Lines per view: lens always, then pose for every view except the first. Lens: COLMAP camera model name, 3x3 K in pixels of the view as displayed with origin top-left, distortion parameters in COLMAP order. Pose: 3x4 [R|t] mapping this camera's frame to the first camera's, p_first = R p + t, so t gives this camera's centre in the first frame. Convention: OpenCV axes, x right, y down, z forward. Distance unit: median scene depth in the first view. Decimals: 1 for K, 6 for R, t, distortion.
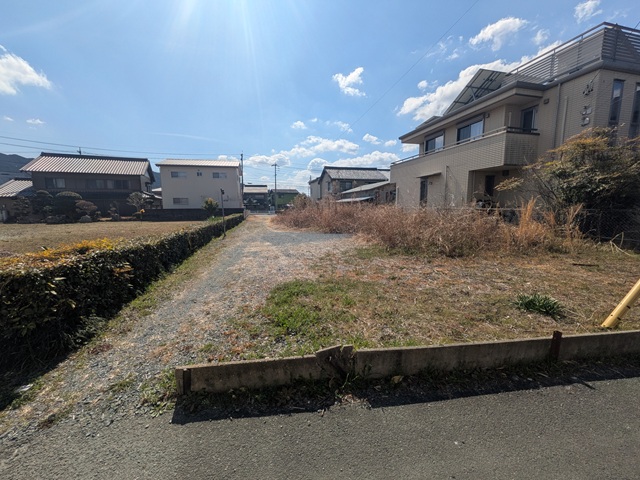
lens RADIAL K [[254.6, 0, 321.6], [0, 254.6, 238.4], [0, 0, 1]] dist [-0.001202, 0.001155]
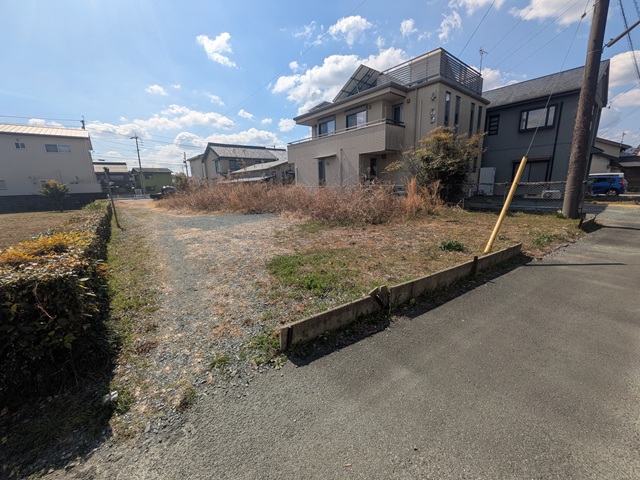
lens RADIAL K [[254.6, 0, 319.4], [0, 254.6, 237.5], [0, 0, 1]] dist [-0.001202, 0.001155]
pose [[0.901489, -0.108444, 0.418995, -0.181136], [0.077437, 0.992893, 0.090368, 0.001707], [-0.425817, -0.049020, 0.903480, -0.021556]]
